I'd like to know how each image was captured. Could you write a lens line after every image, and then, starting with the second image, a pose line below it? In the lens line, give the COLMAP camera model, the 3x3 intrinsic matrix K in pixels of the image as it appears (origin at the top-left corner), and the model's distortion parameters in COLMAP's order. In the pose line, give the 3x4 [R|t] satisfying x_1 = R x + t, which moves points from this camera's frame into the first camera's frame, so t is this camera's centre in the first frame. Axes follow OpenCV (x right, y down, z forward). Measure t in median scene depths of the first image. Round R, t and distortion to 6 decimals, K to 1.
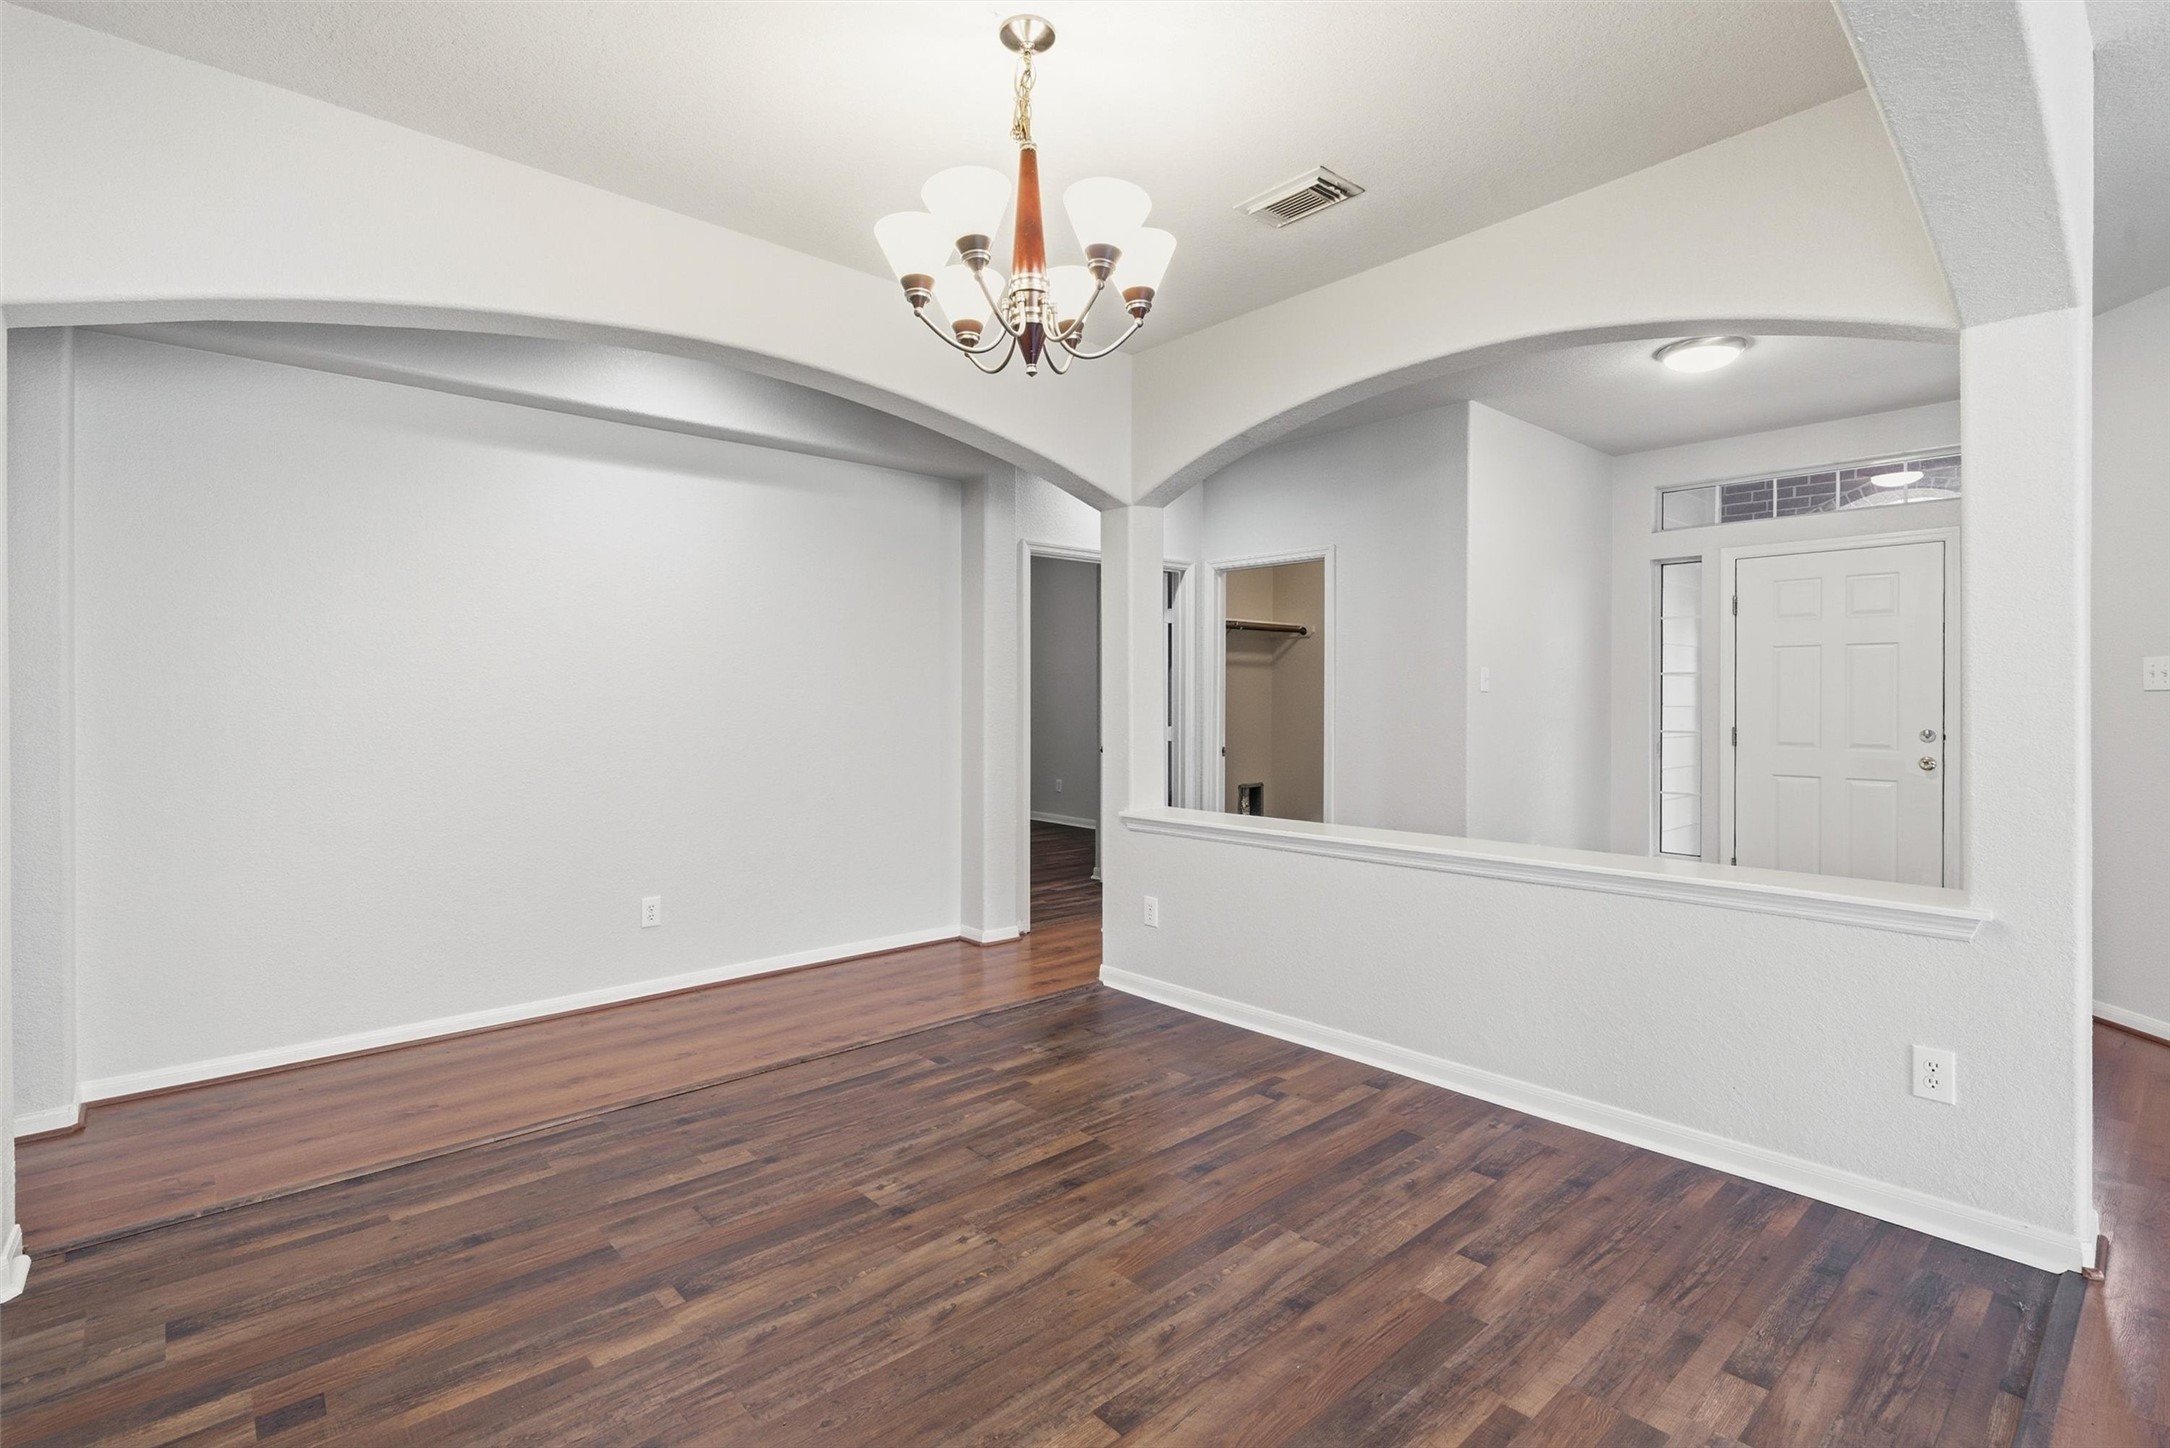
lens RADIAL K [[1022.6, 0, 1087.4], [0, 1022.6, 714.3], [0, 0, 1]] dist [0.002378, -0.000206]
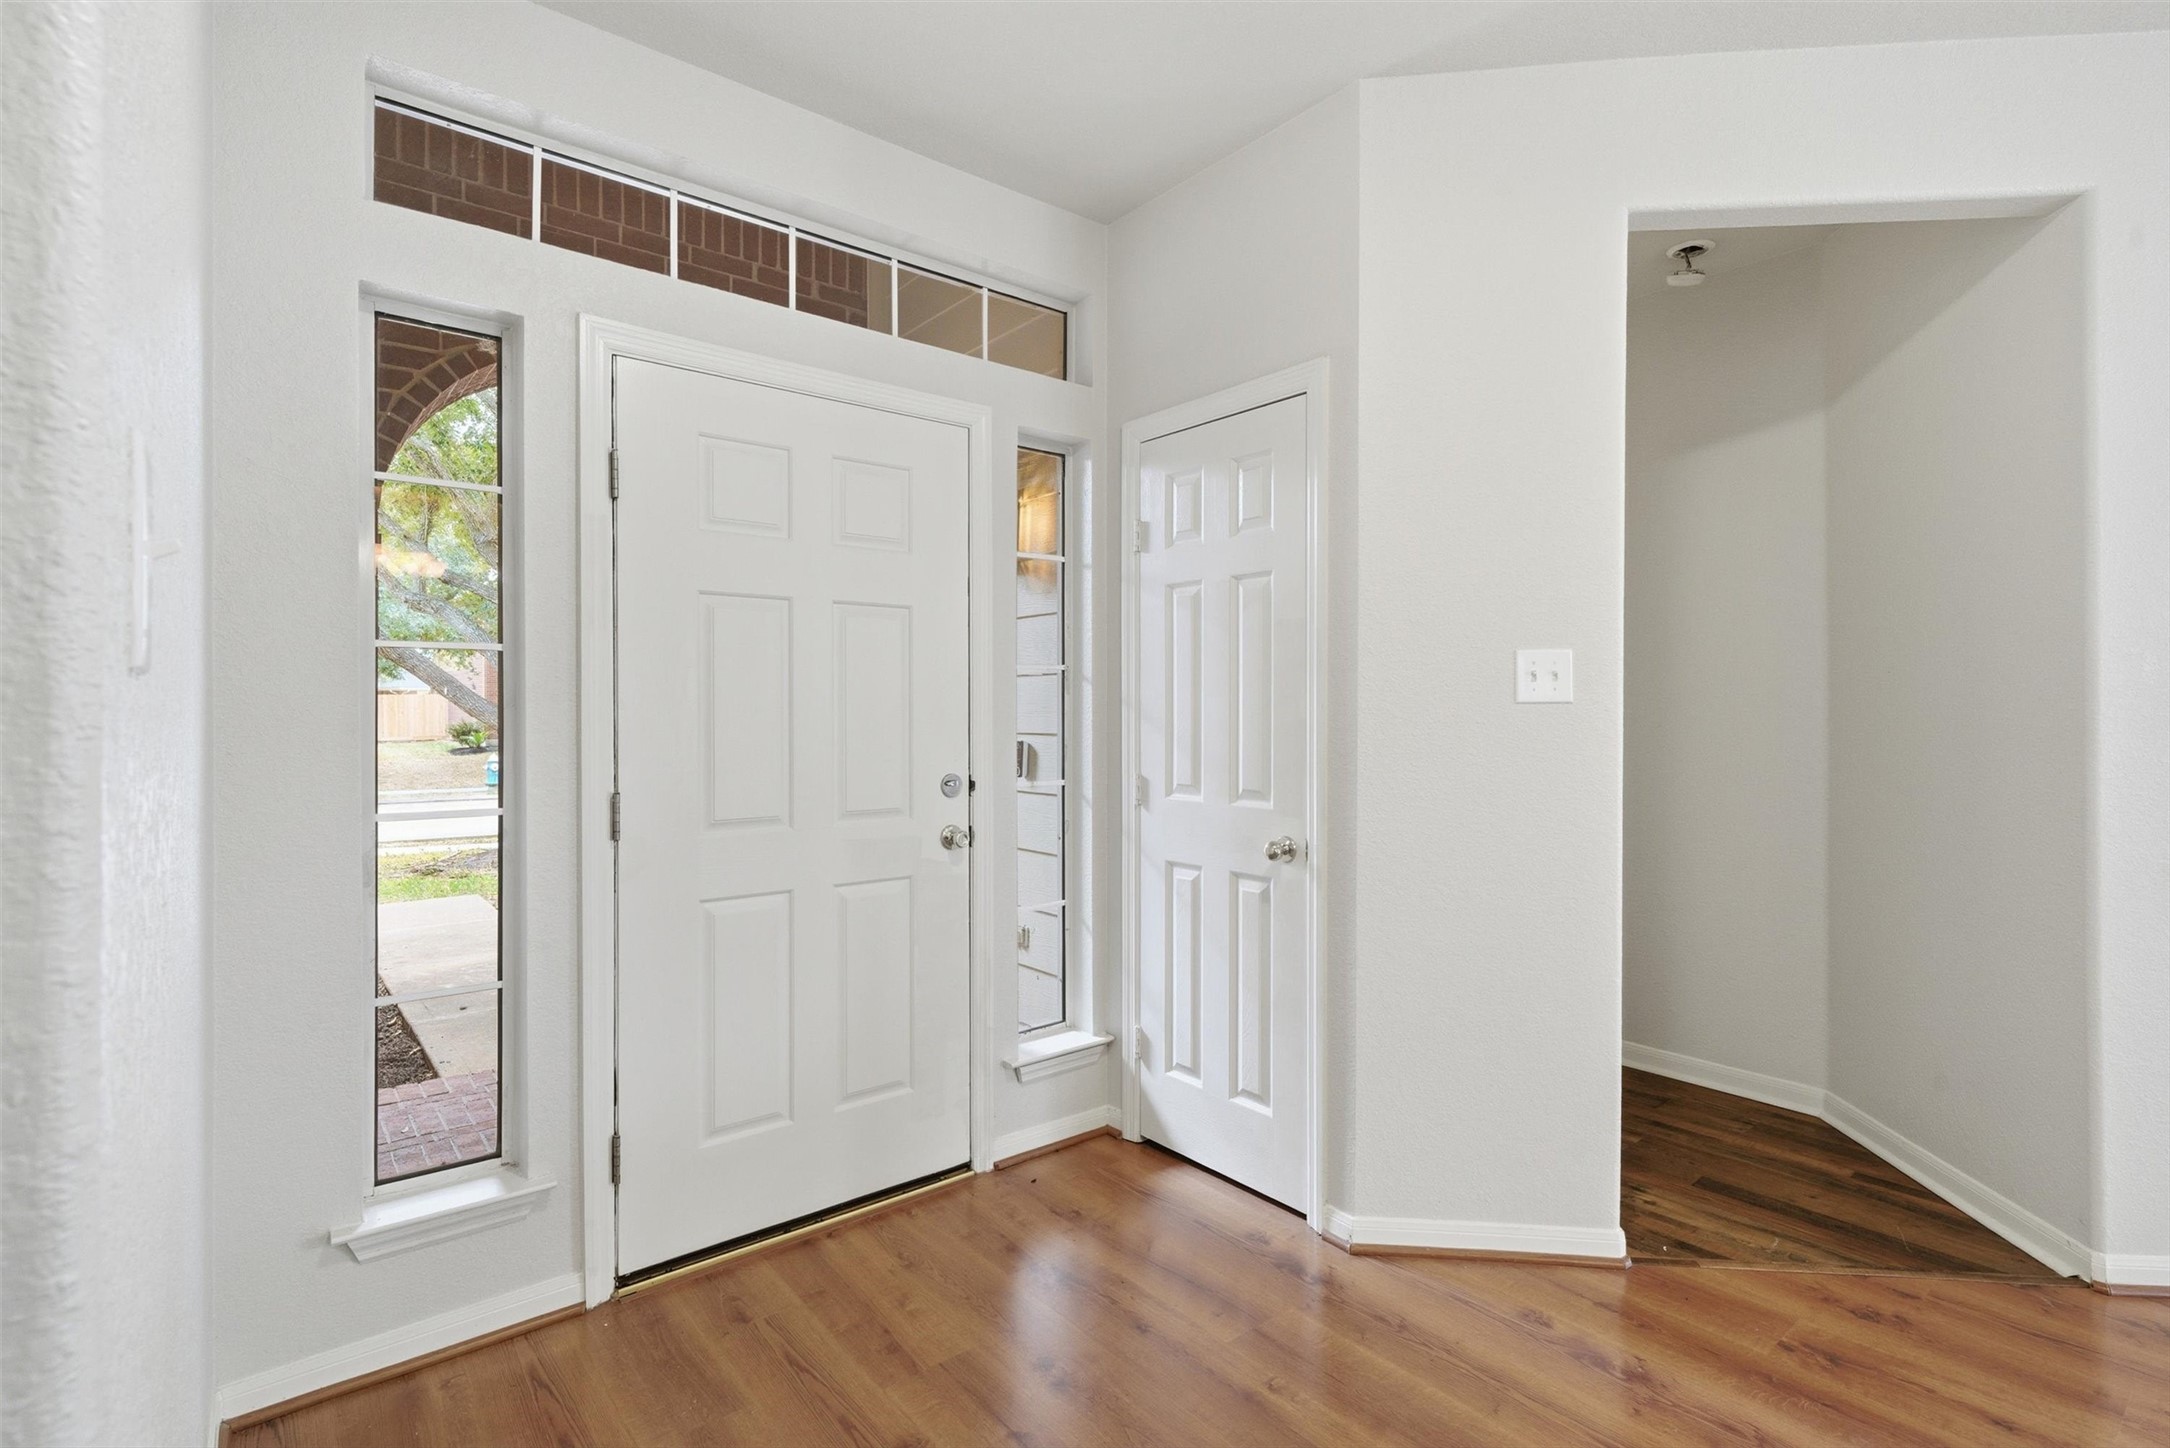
lens RADIAL K [[1022.6, 0, 1087.2], [0, 1022.6, 716.8], [0, 0, 1]] dist [0.002378, -0.000206]
pose [[0.039953, -0.002402, 0.999199, 0.290626], [0.016872, 0.999856, 0.001729, -0.014394], [-0.999059, 0.016790, 0.039988, 0.906210]]
